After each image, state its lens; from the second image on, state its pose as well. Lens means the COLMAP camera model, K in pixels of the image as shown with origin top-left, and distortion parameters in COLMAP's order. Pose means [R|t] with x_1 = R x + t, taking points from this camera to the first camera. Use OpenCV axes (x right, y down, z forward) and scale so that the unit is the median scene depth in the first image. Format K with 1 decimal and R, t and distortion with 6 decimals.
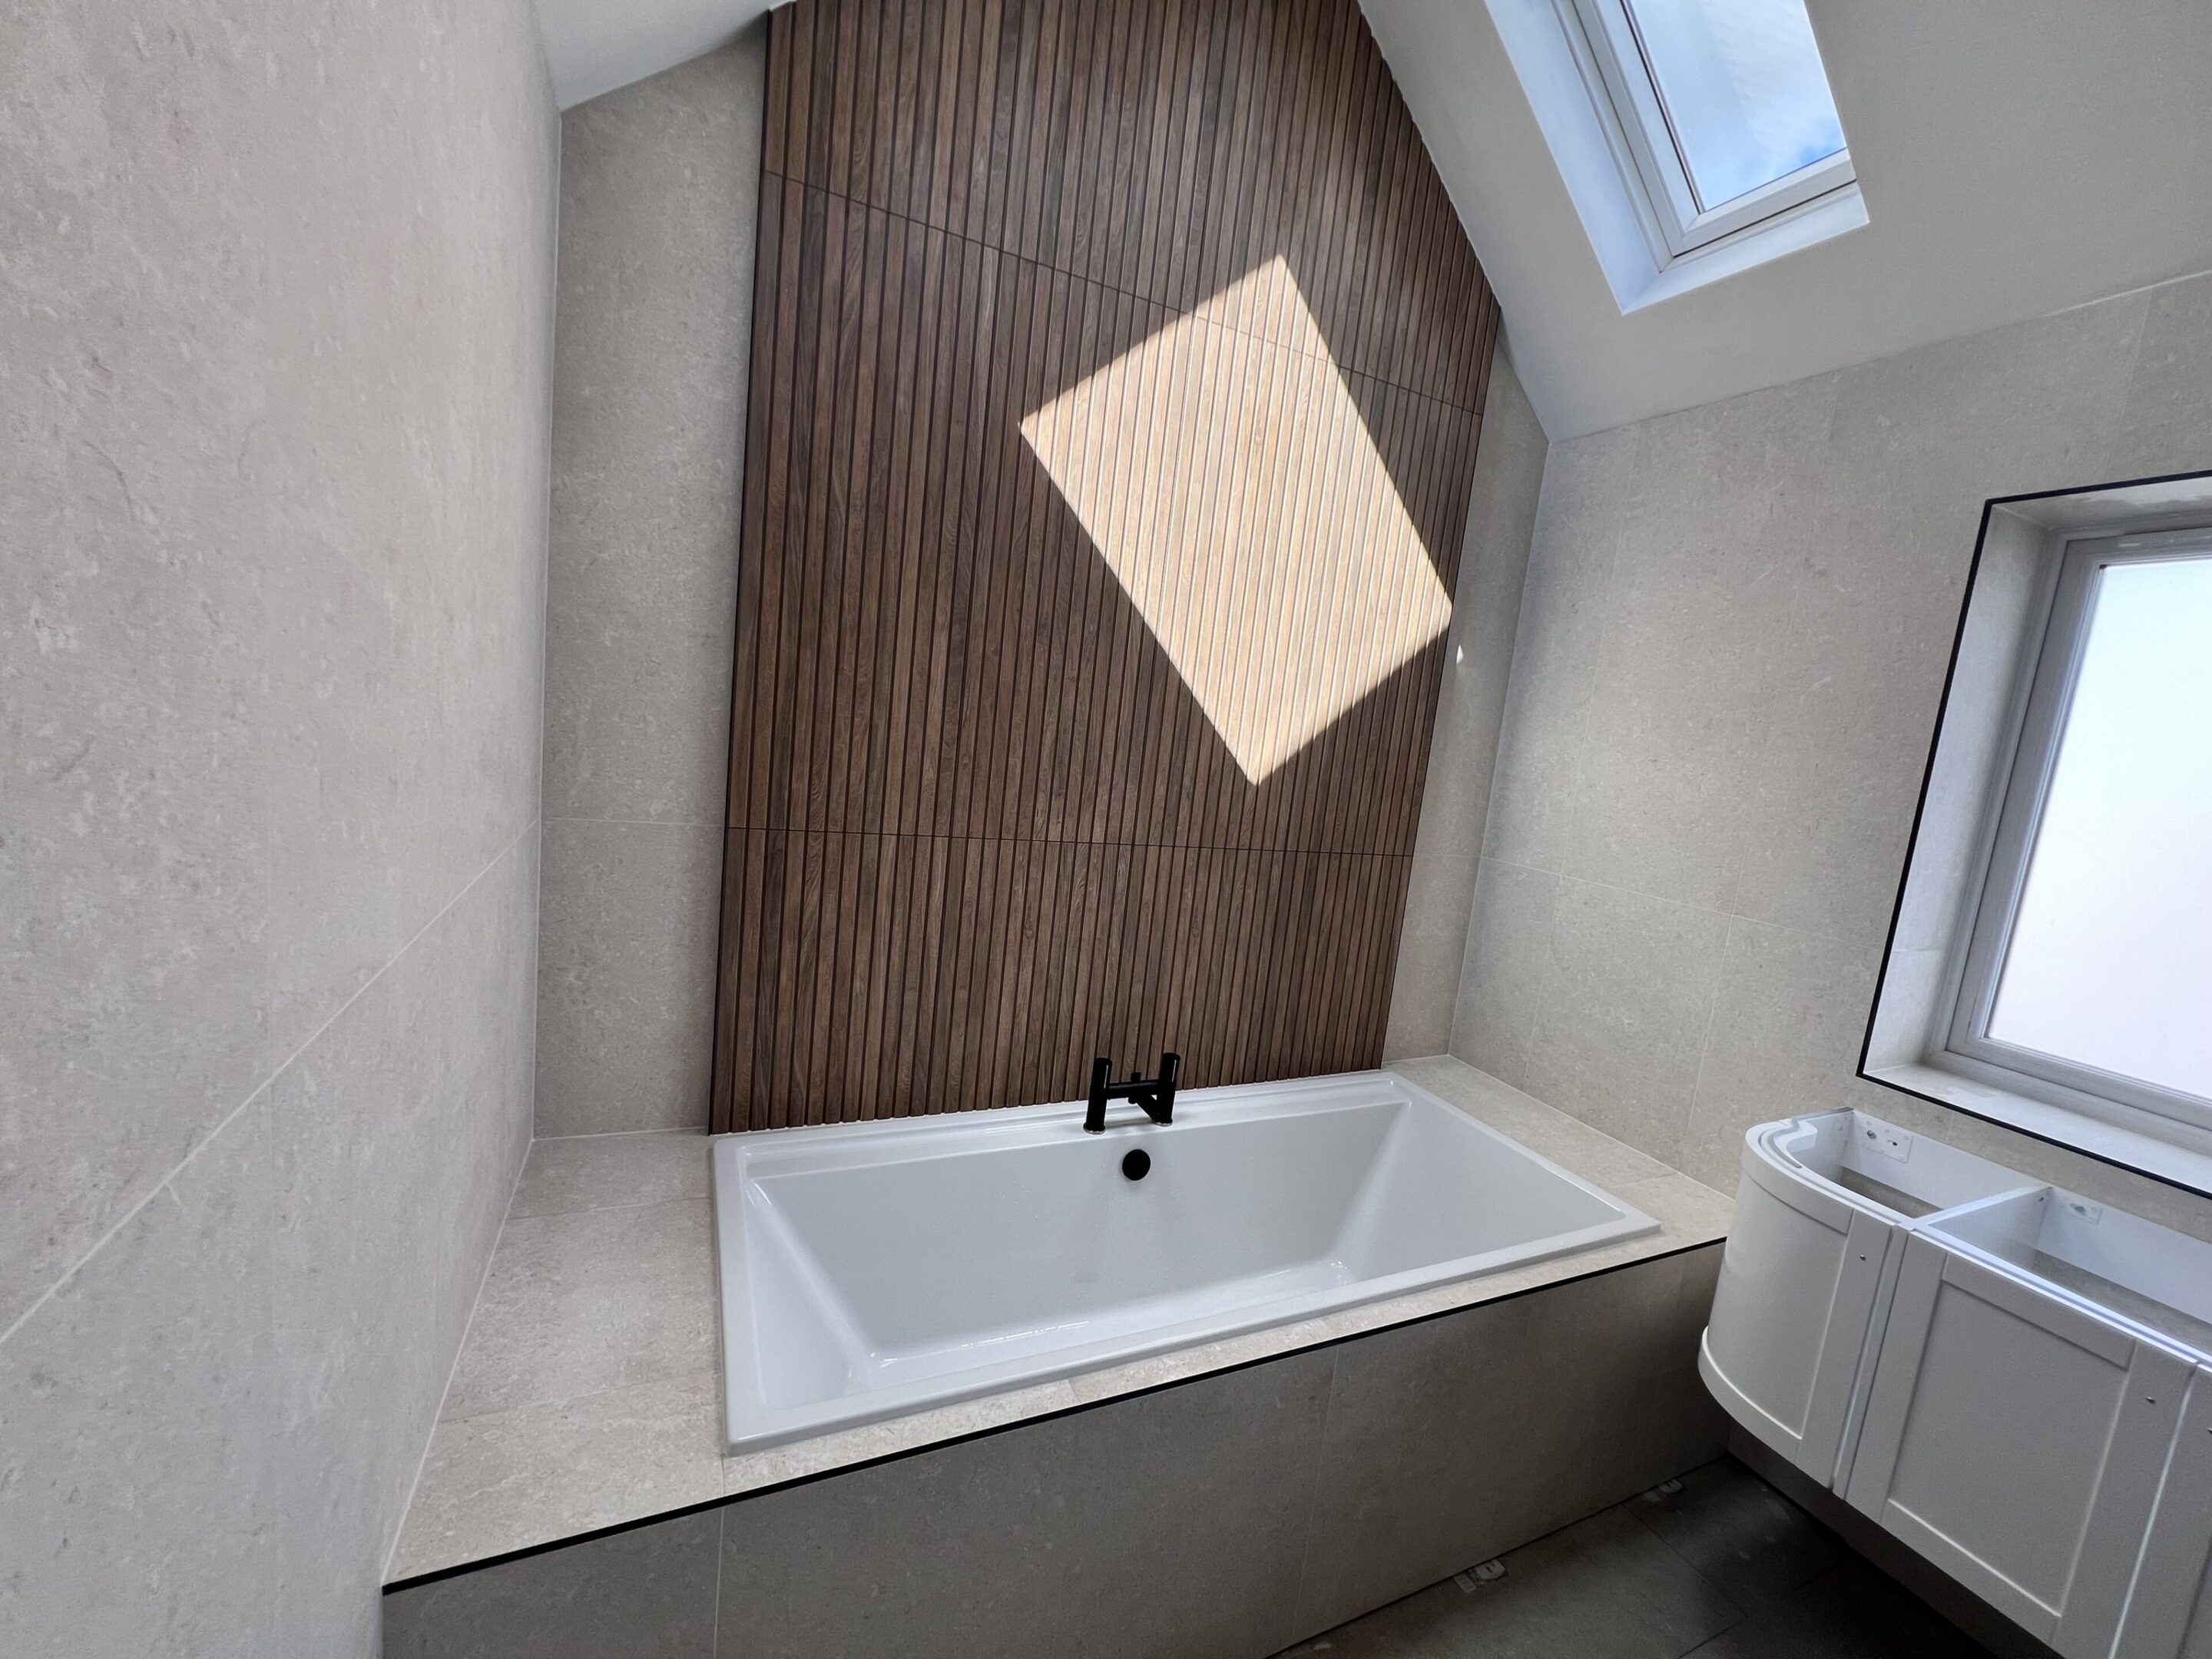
lens RADIAL K [[882.1, 0, 1107.3], [0, 882.1, 831.3], [0, 0, 1]] dist [-0.002665, 0.000369]
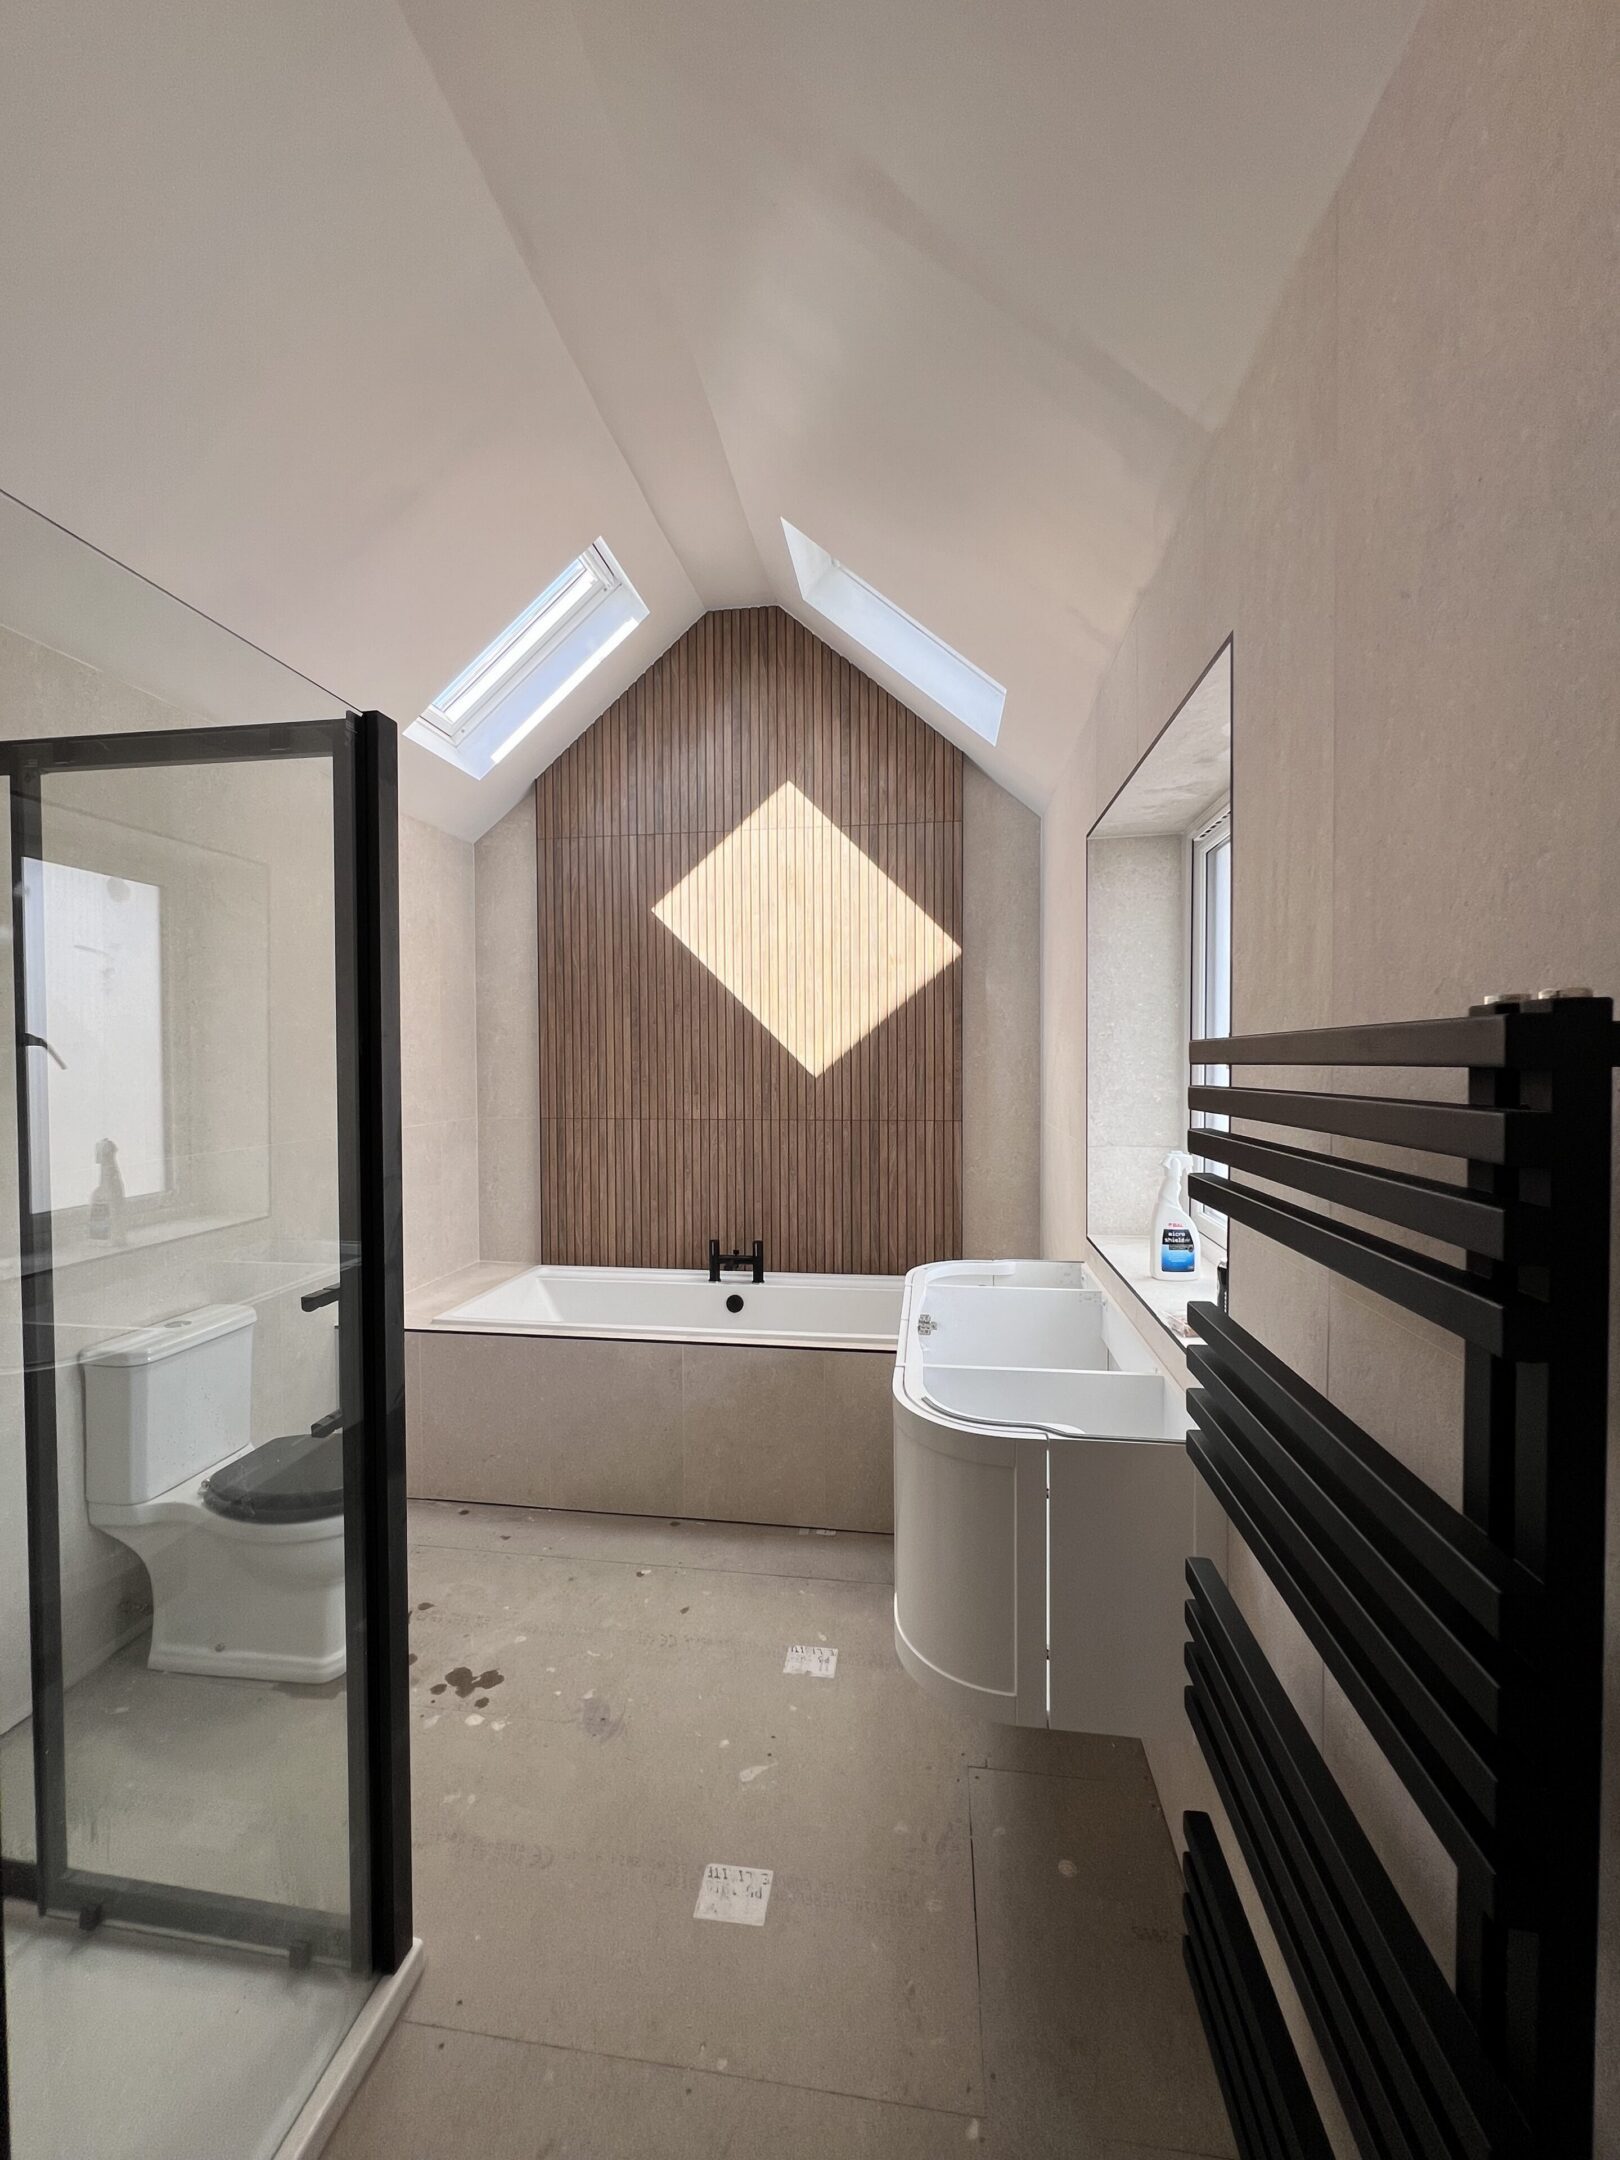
lens RADIAL K [[861.4, 0, 815.0], [0, 861.4, 1080.6], [0, 0, 1]] dist [-0.002665, 0.000369]
pose [[0.833032, -0.097672, -0.544535, 1.209092], [0.024160, 0.989775, -0.140574, 0.203493], [0.552698, 0.103946, 0.826874, -0.373761]]
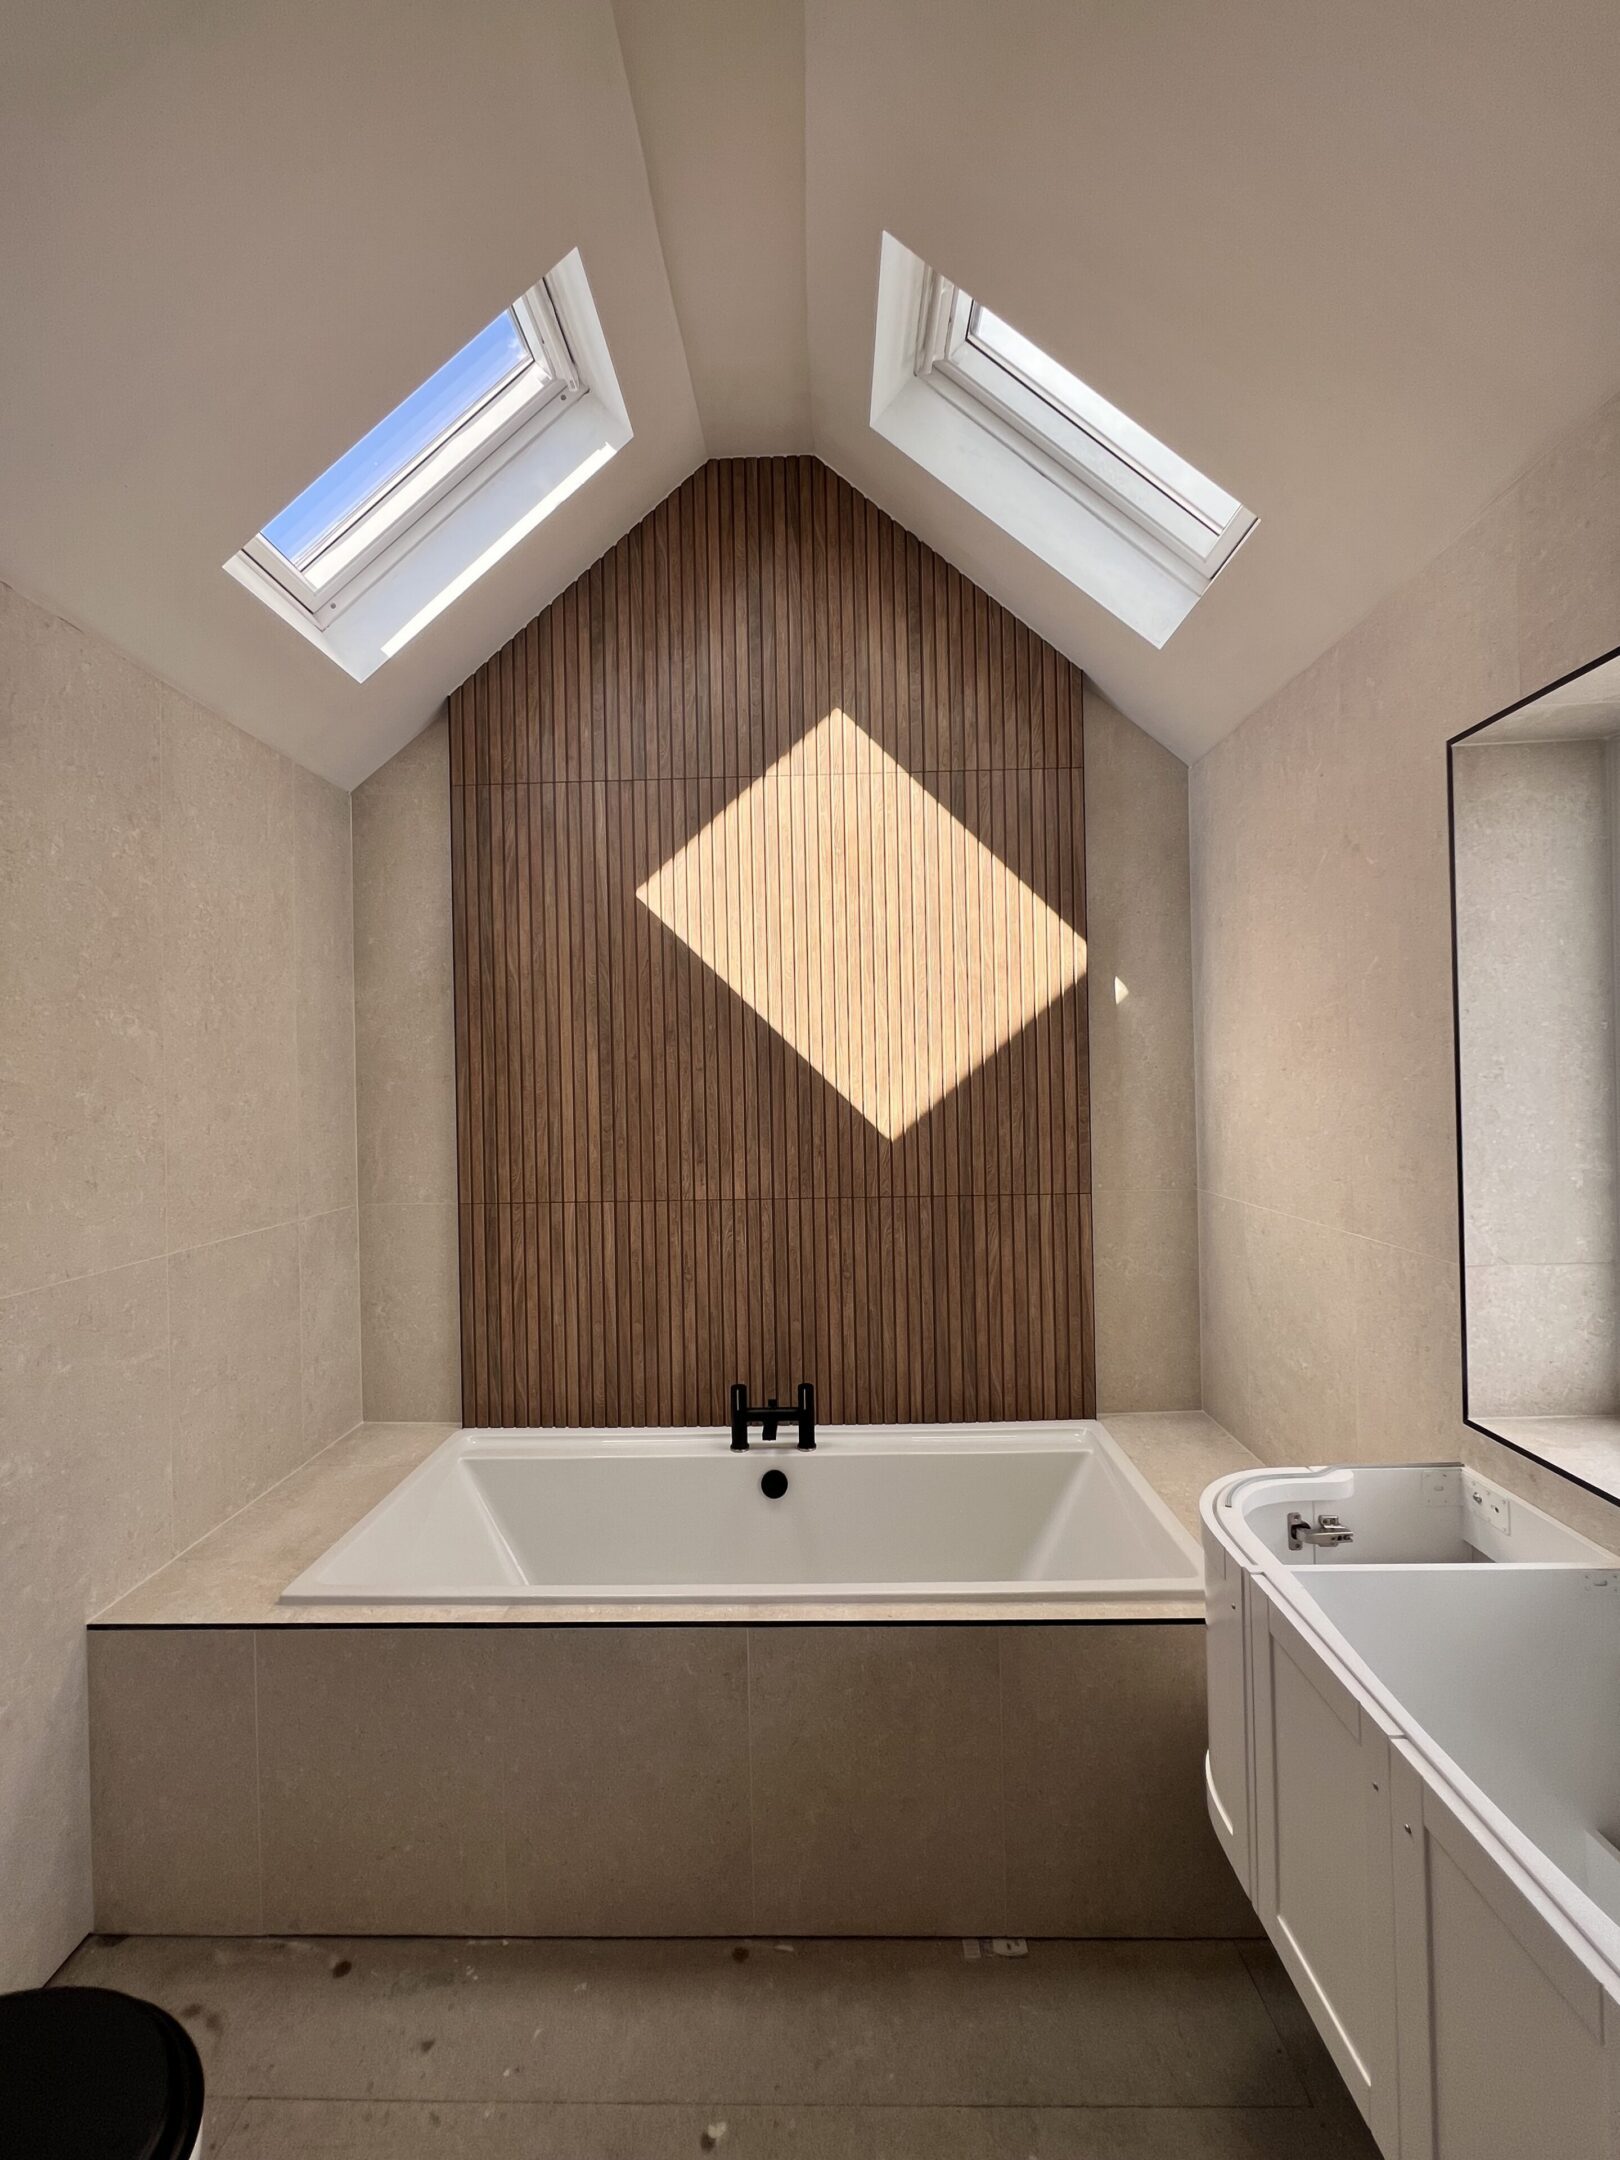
lens RADIAL K [[861.4, 0, 809.6], [0, 861.4, 1081.3], [0, 0, 1]] dist [-0.002665, 0.000369]
pose [[0.889271, -0.126494, -0.439541, 0.672617], [0.059038, 0.984702, -0.163939, 0.058654], [0.453554, 0.119837, 0.883135, -0.015395]]
